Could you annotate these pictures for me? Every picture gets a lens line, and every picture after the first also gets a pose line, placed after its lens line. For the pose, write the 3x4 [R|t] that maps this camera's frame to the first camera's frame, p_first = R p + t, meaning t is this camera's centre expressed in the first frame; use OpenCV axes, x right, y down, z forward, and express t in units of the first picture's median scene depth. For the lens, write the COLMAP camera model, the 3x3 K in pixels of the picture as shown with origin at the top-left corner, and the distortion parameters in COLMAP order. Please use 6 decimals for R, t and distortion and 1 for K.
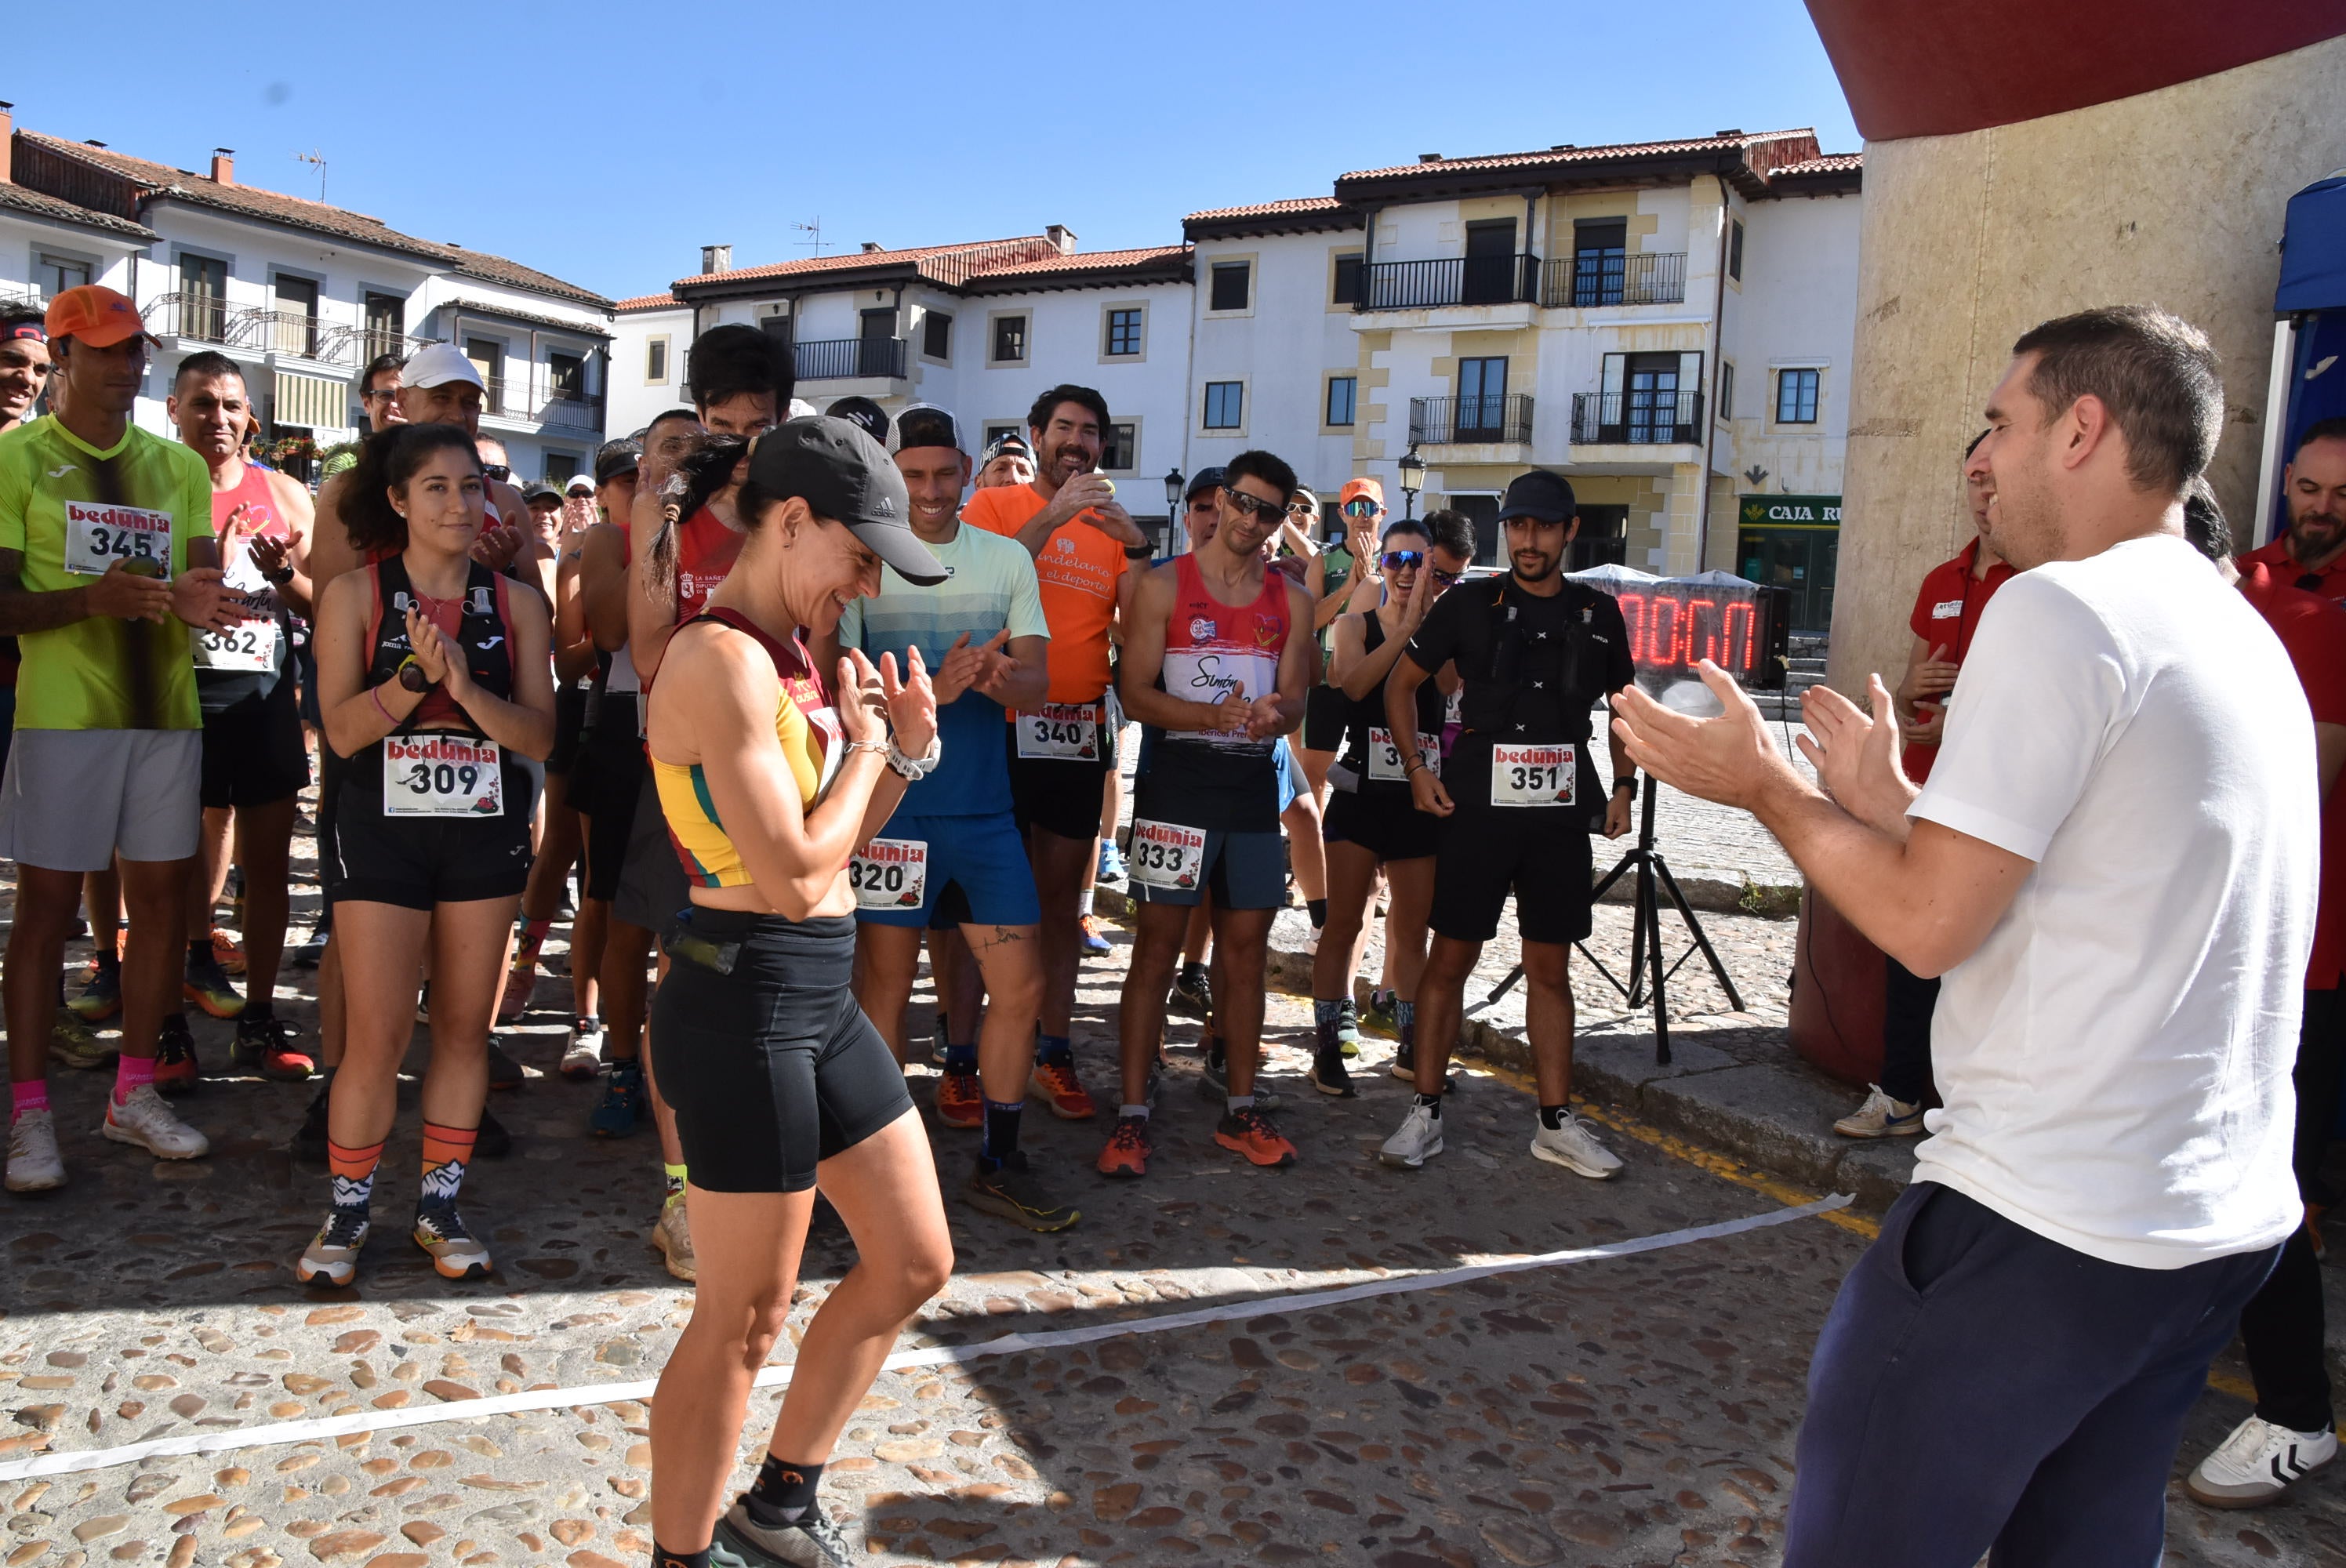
lens RADIAL K [[1863.1, 0, 1139.0], [0, 1863.1, 864.7], [0, 0, 1]] dist [-0.170290, 0.124026]
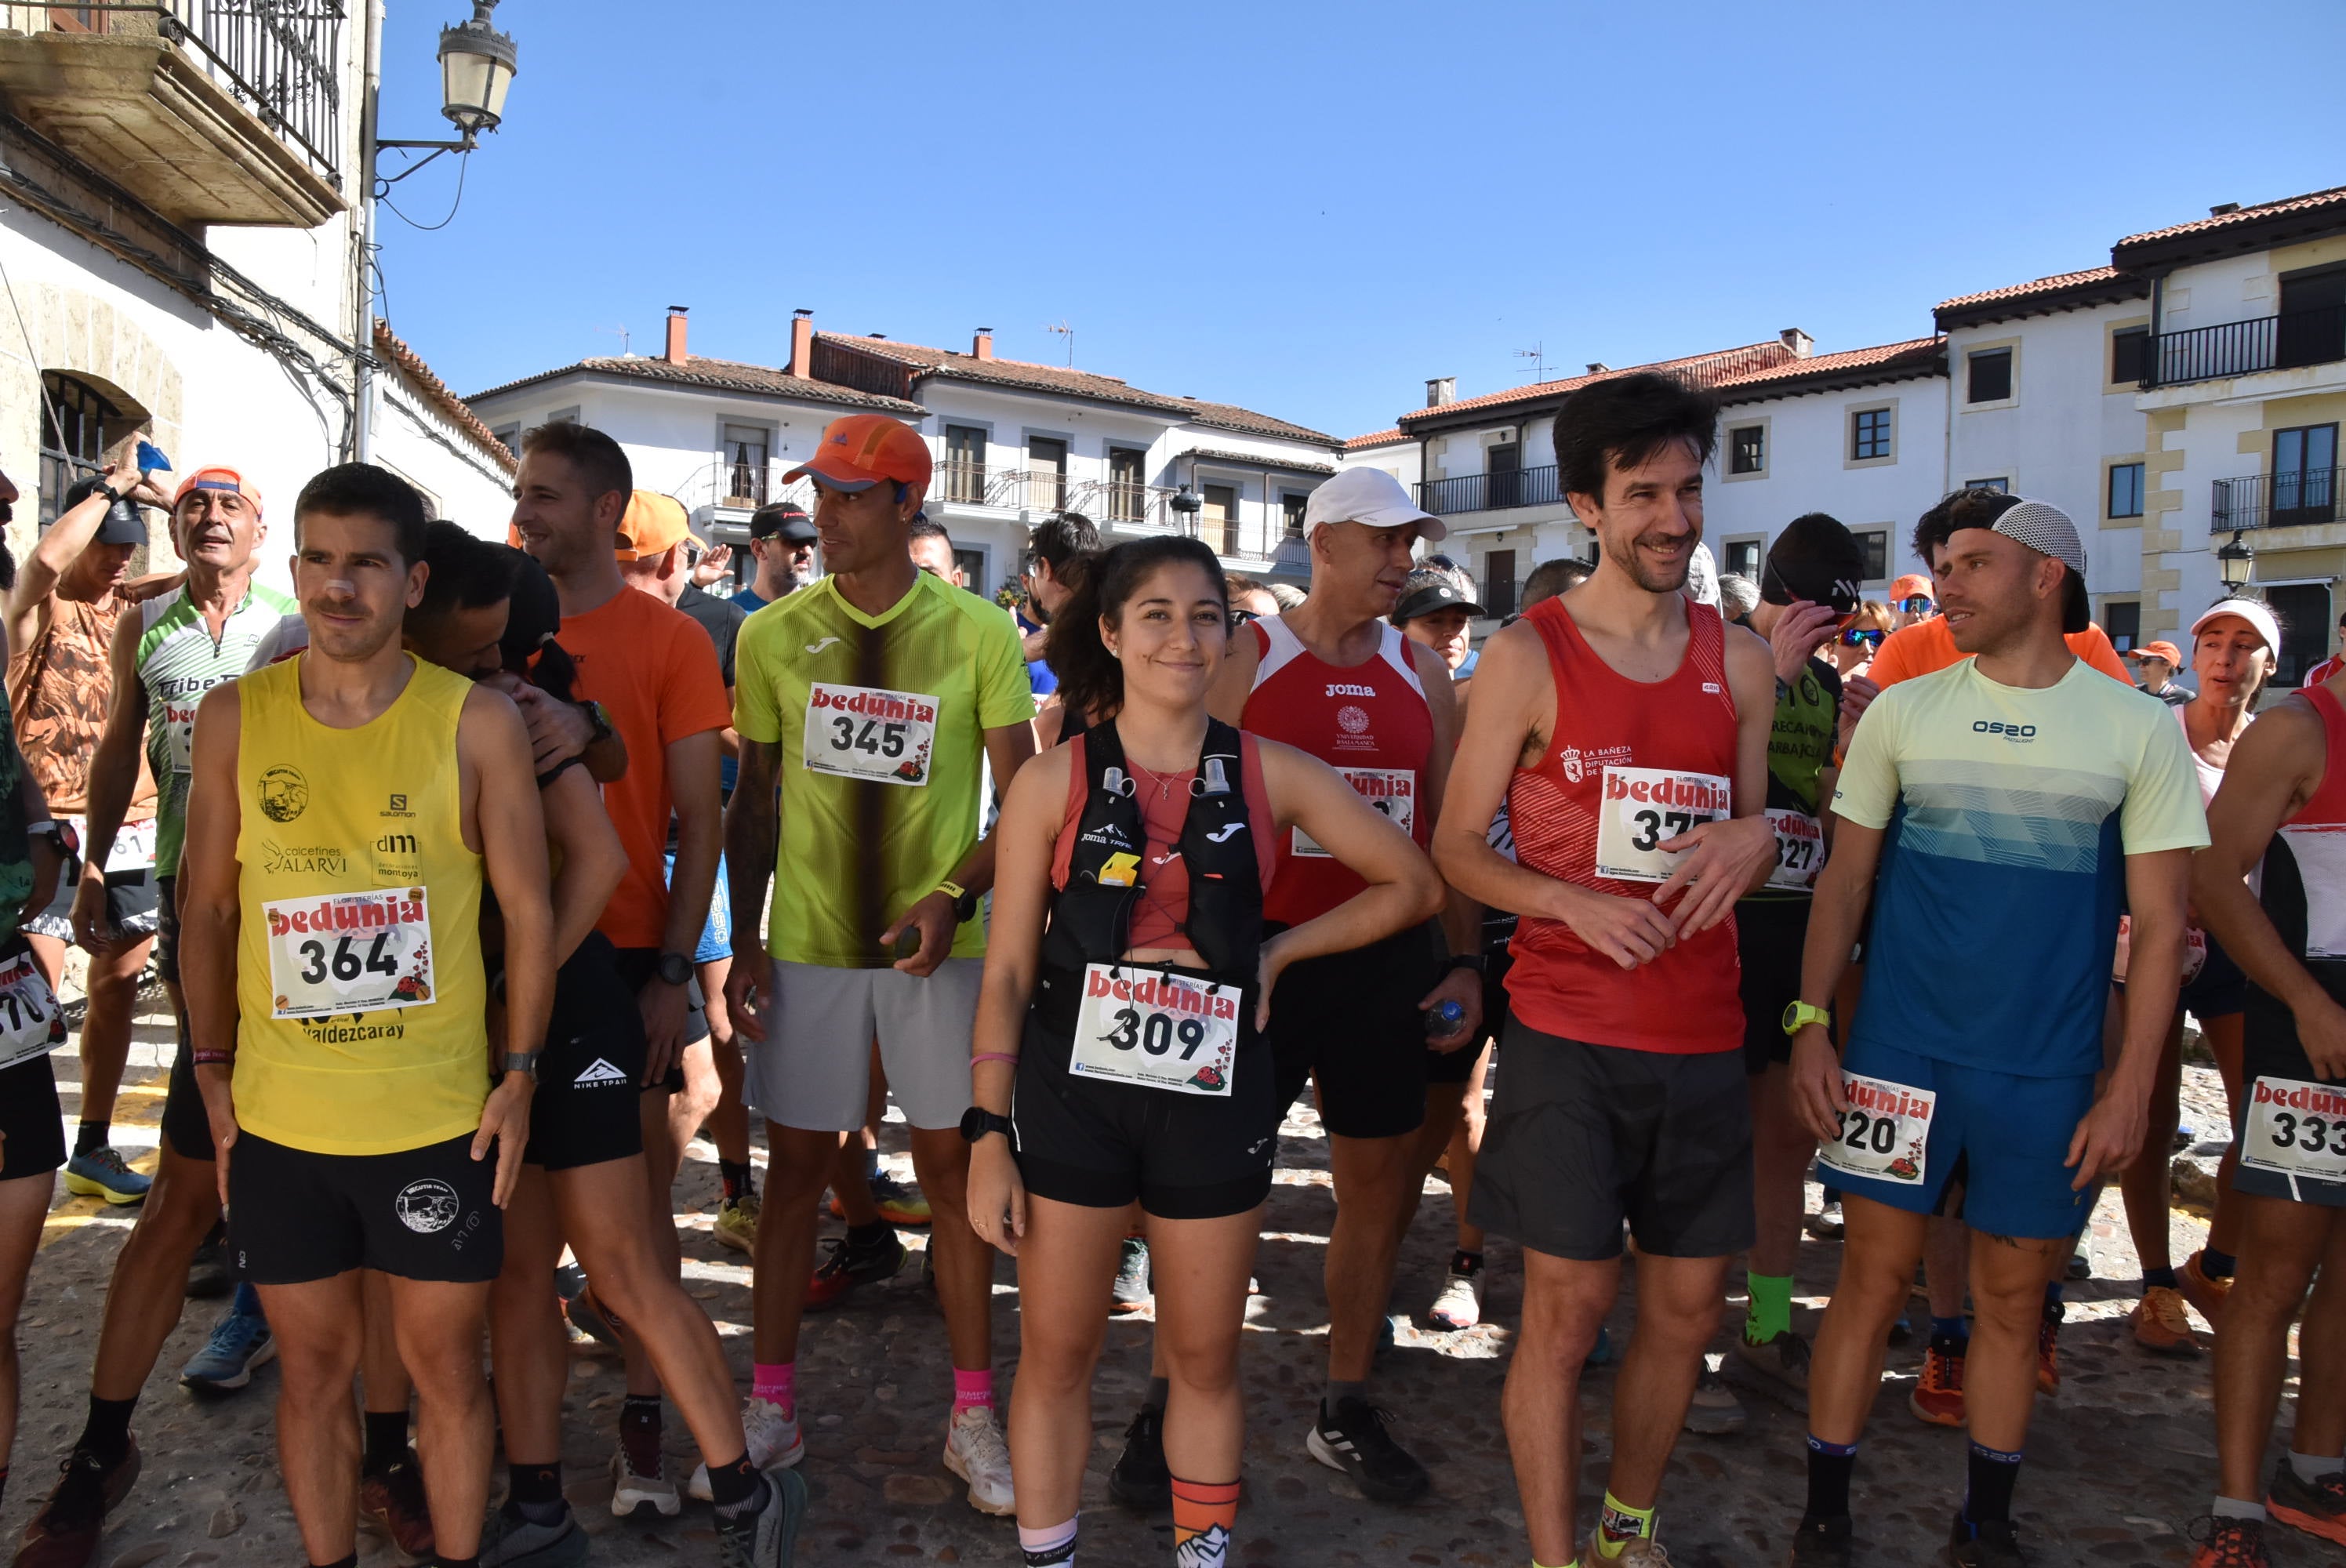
lens RADIAL K [[1851.5, 0, 1108.3], [0, 1851.5, 861.0], [0, 0, 1]] dist [-0.164649, 0.110871]
pose [[0.919105, -0.009729, -0.393894, -0.009427], [-0.017647, 0.997675, -0.065820, -0.005935], [0.393618, 0.067447, 0.916796, 0.026153]]
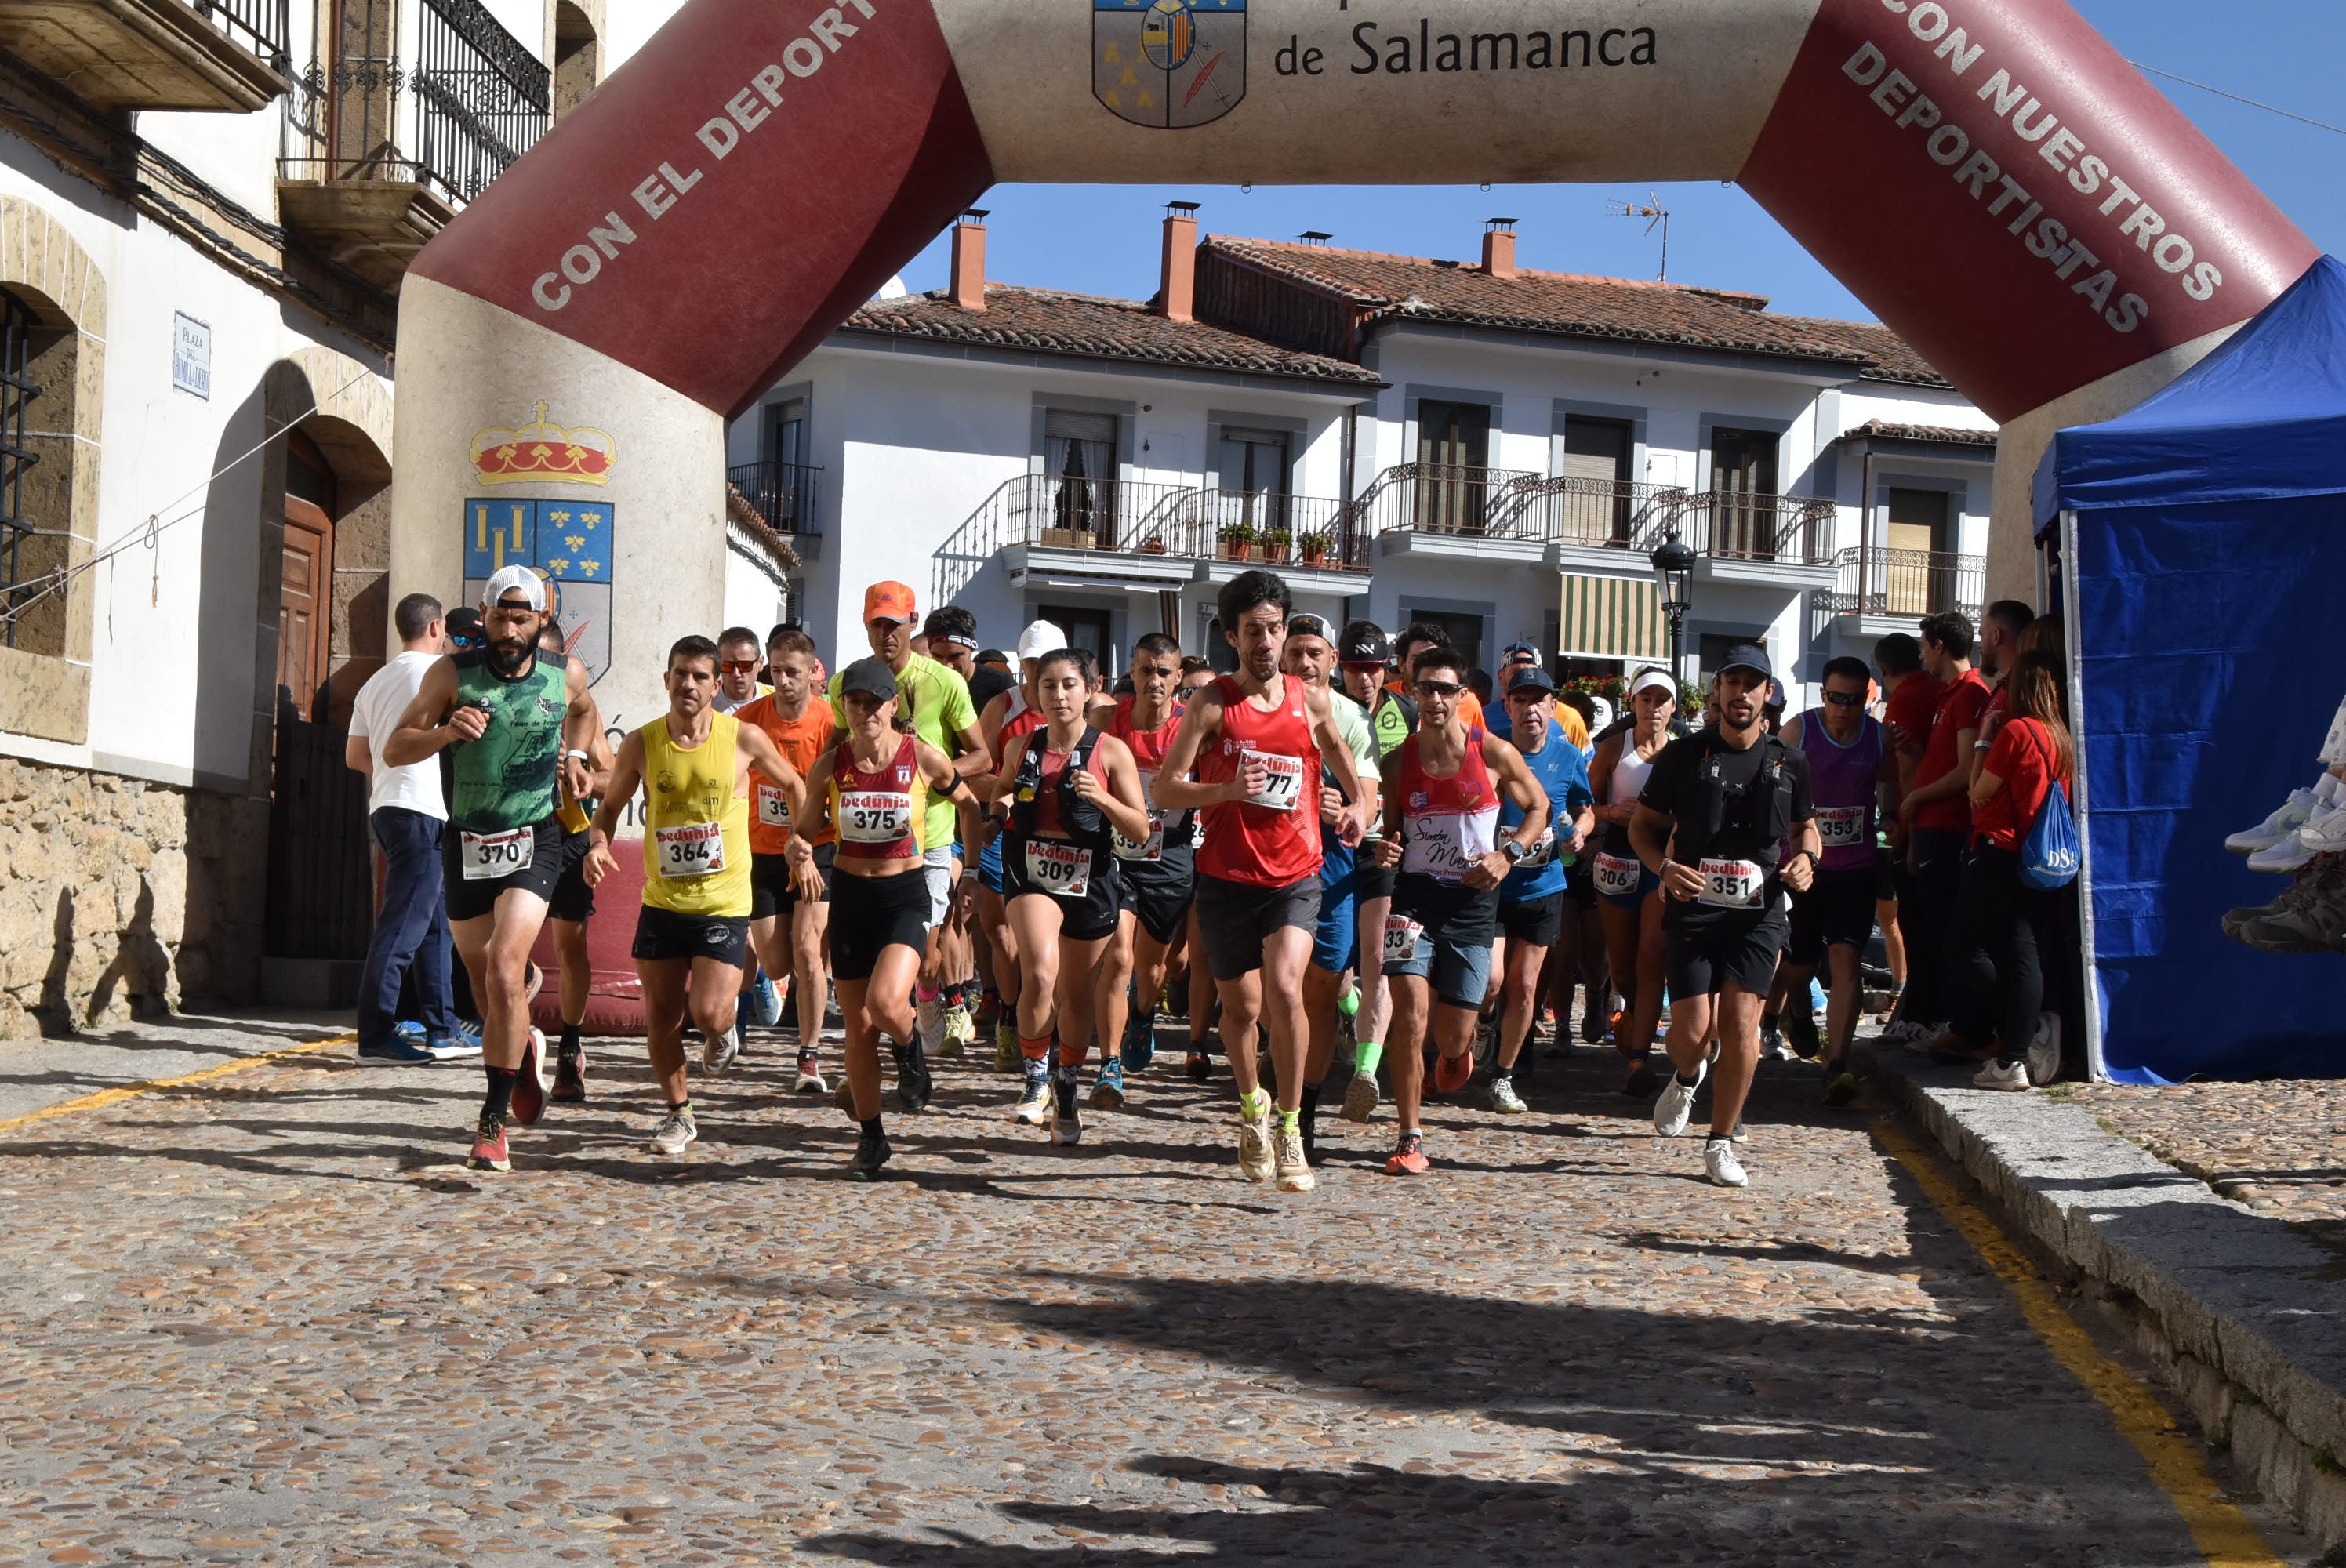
lens RADIAL K [[4064.3, 0, 1066.1], [0, 4064.3, 902.0], [0, 0, 1]] dist [0.186965, 0.041958]
pose [[0.819145, -0.038831, -0.572271, 0.187406], [-0.053801, 0.988106, -0.144058, 0.051662], [0.571058, 0.148793, 0.807313, -0.231279]]
